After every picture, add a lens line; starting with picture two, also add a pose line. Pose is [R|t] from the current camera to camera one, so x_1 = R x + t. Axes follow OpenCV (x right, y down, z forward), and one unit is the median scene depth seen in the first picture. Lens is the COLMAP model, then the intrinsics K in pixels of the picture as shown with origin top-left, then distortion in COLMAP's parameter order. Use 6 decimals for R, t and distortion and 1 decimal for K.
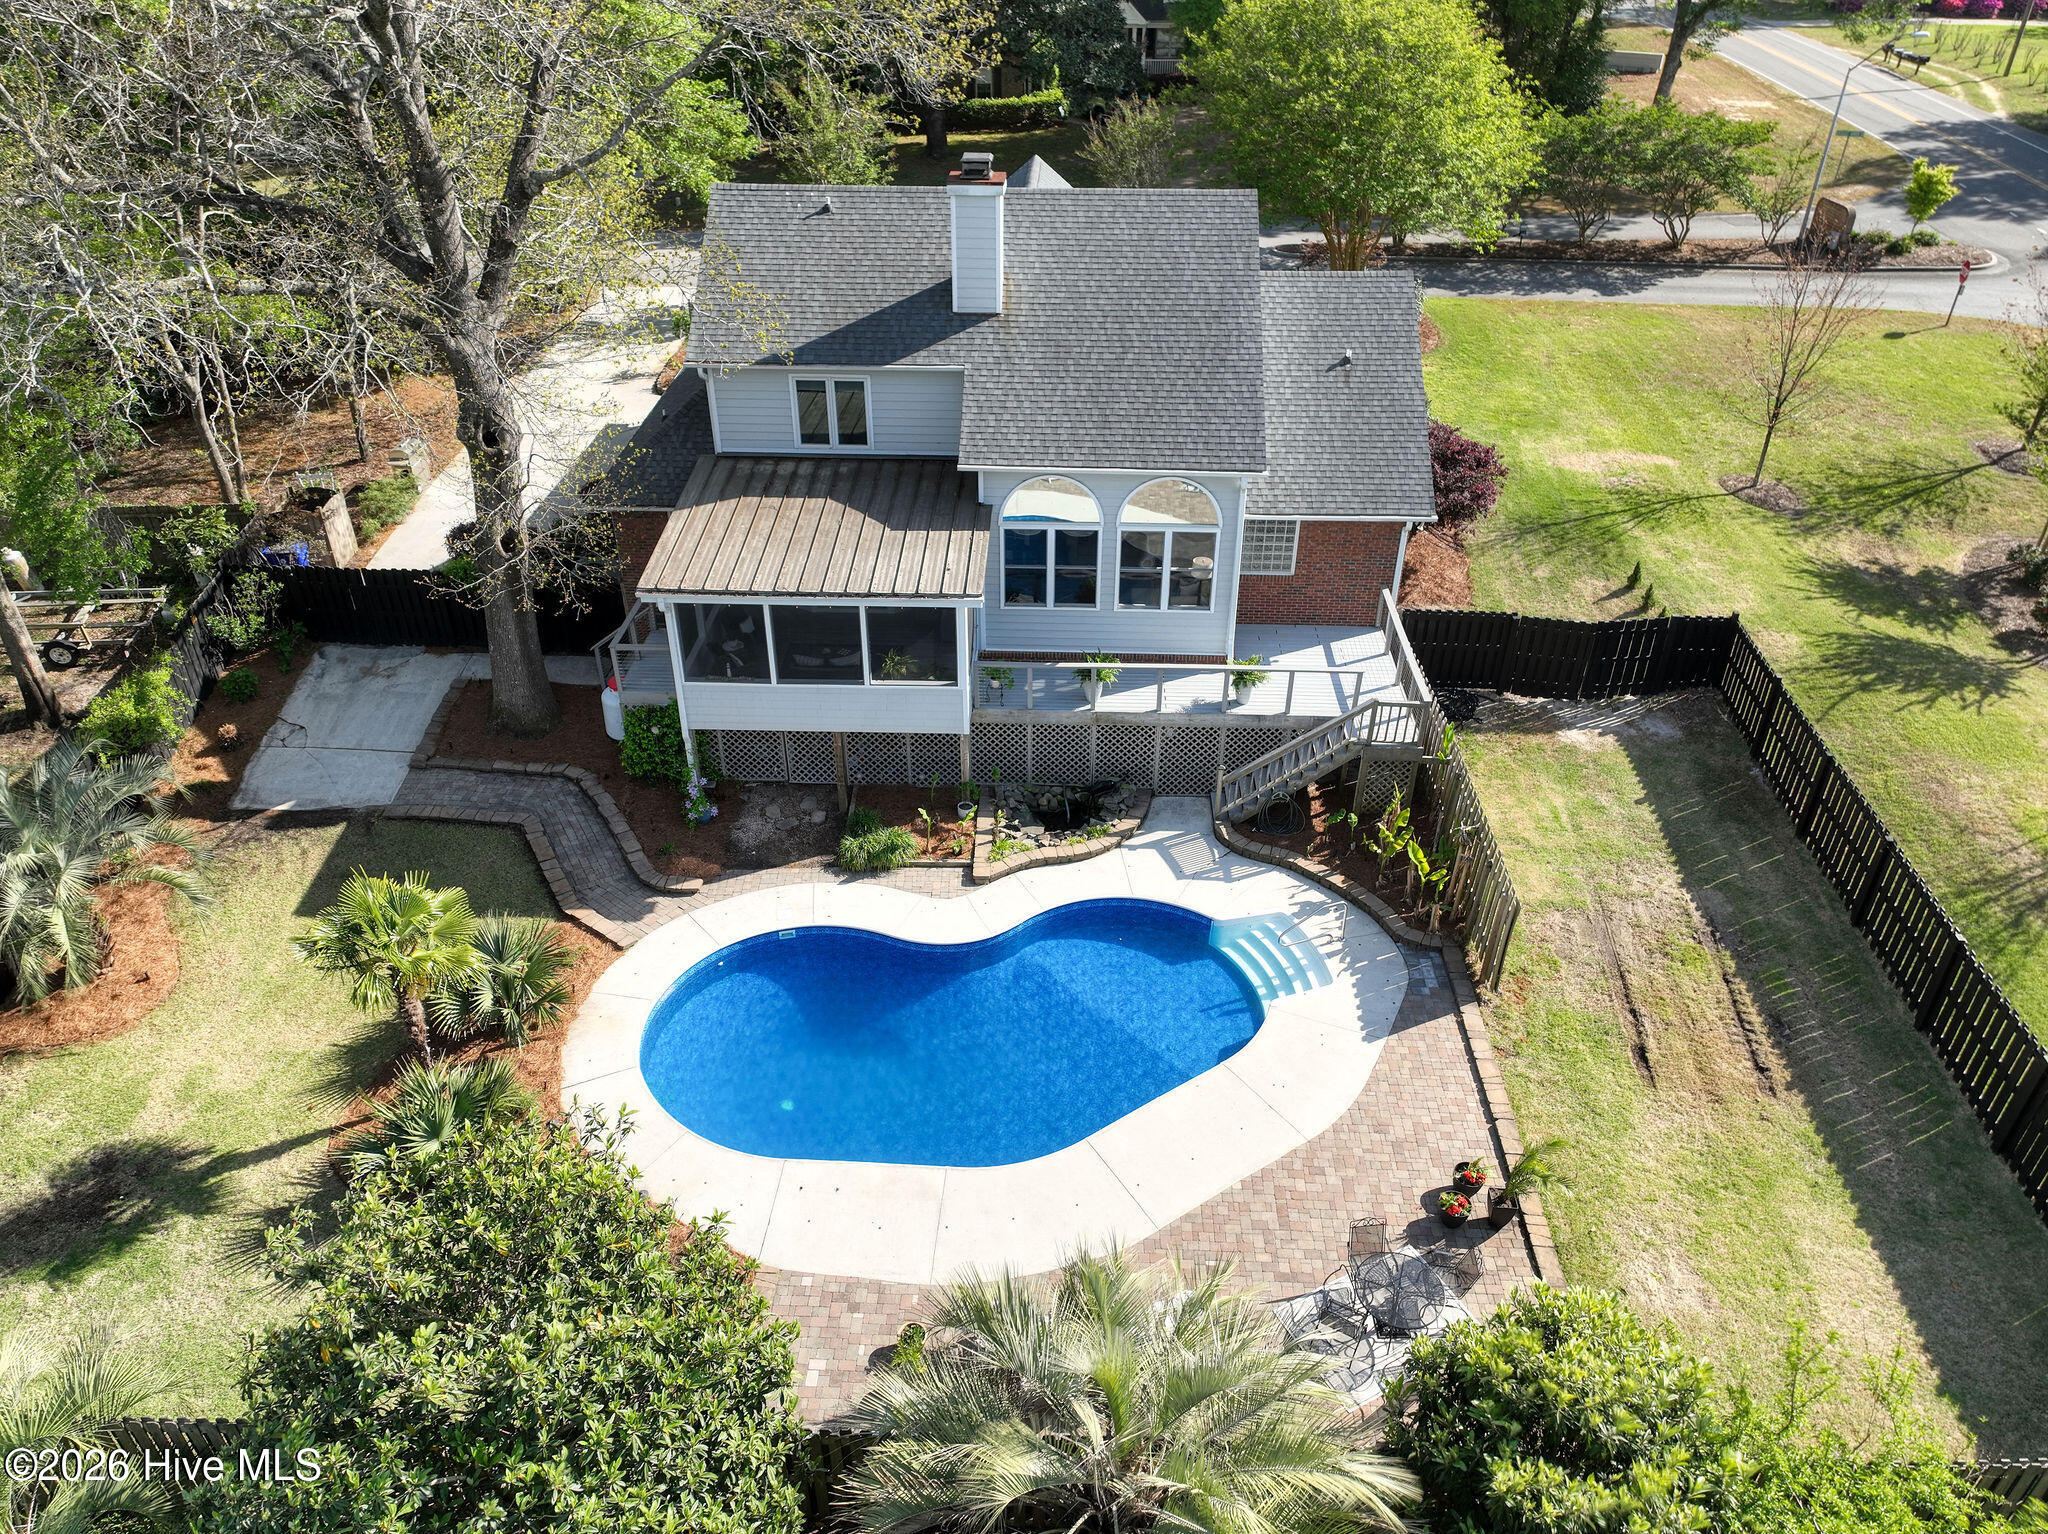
lens RADIAL K [[1432.3, 0, 1024.0], [0, 1432.3, 767.0], [0, 0, 1]] dist [0.009176, -0.000002]
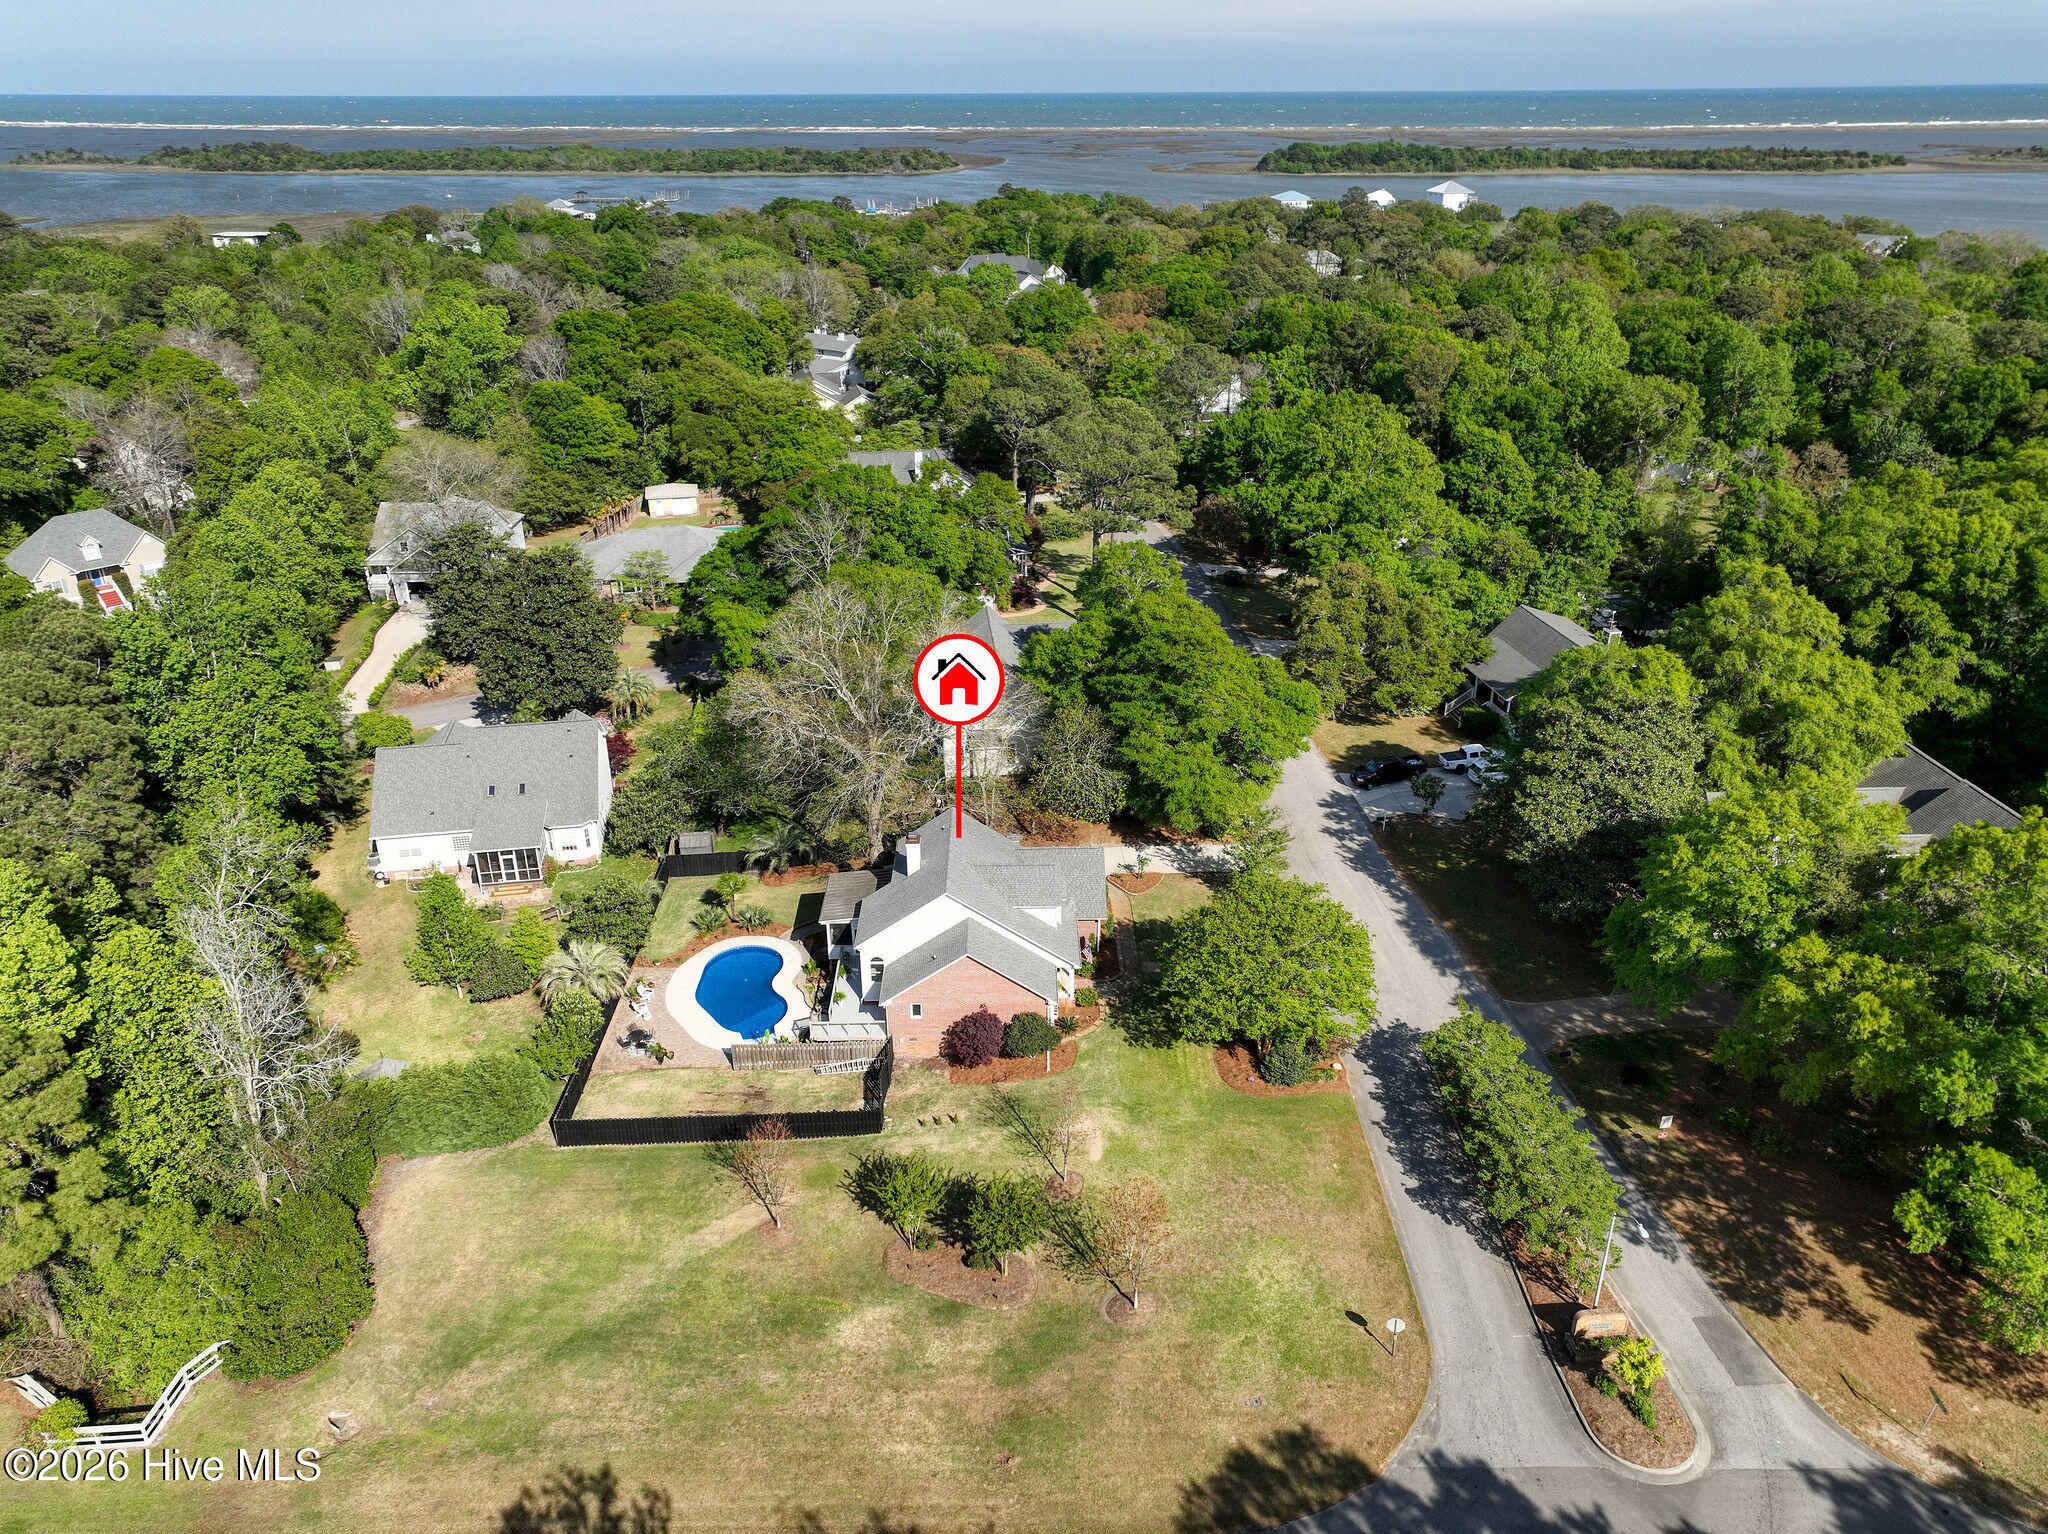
lens RADIAL K [[1439.4, 0, 1024.0], [0, 1439.4, 767.0], [0, 0, 1]] dist [0.012246, 0.006112]
pose [[0.051012, 0.425531, -0.903505, 2.917180], [-0.549305, 0.767502, 0.330463, -1.780965], [0.834064, 0.479442, 0.272898, 0.225629]]
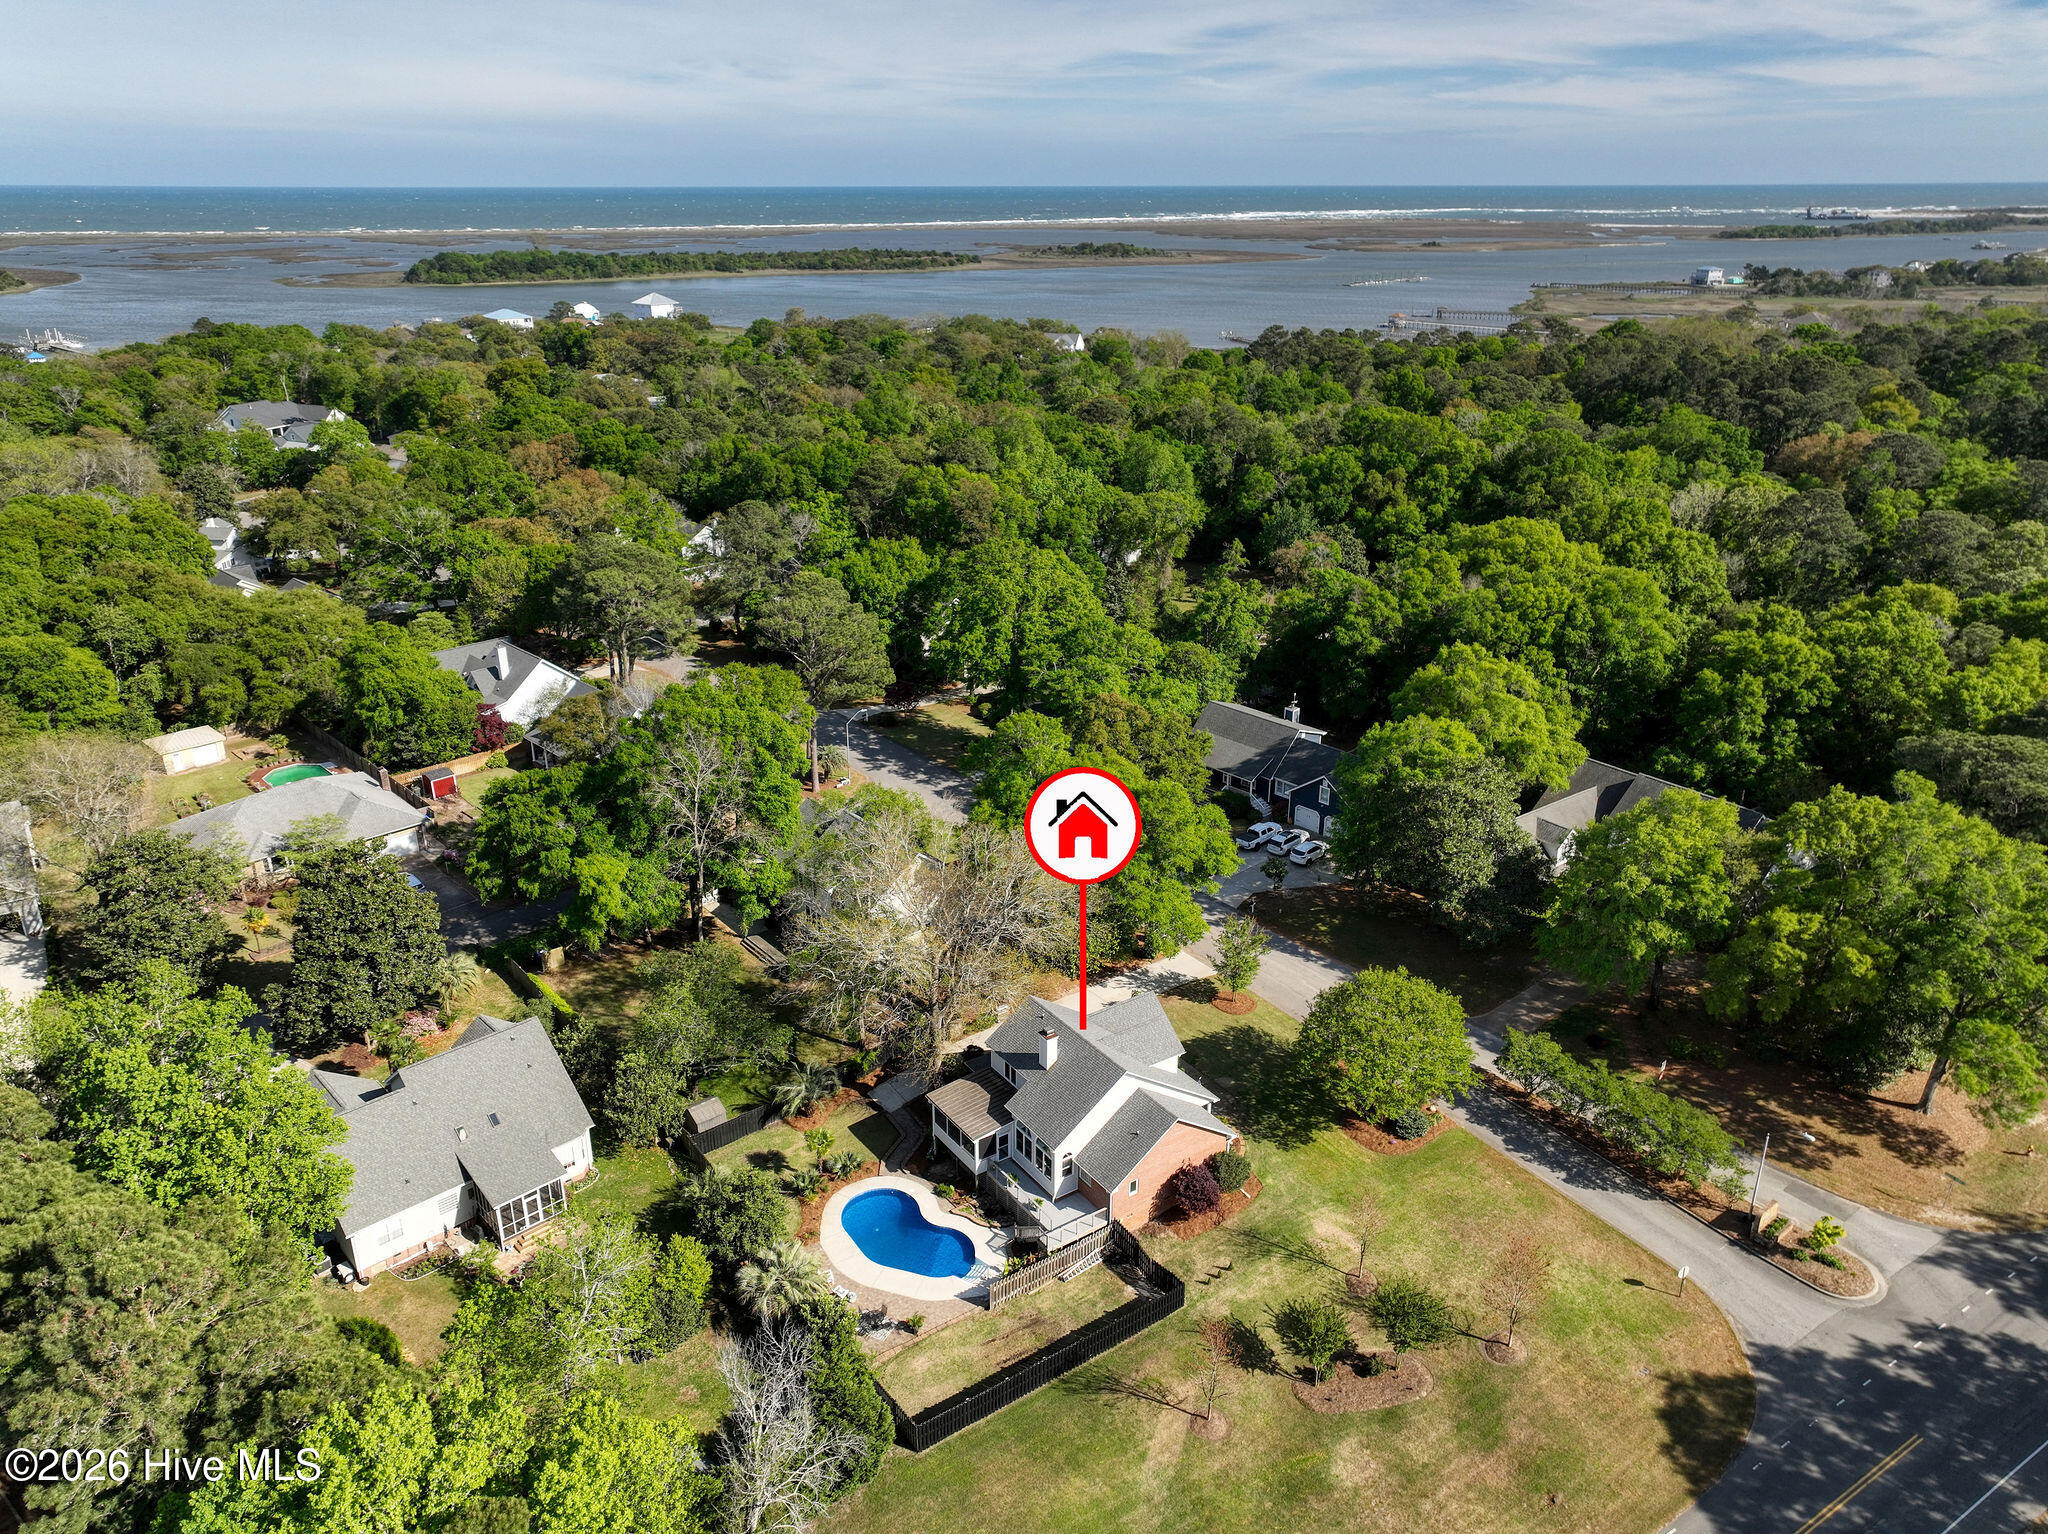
lens RADIAL K [[1432.3, 0, 1024.0], [0, 1432.3, 767.0], [0, 0, 1]] dist [0.009176, -0.000002]
pose [[0.590527, 0.304069, -0.747542, 2.348741], [-0.443946, 0.895948, 0.013736, -1.018184], [0.673936, 0.323757, 0.664072, -1.572866]]
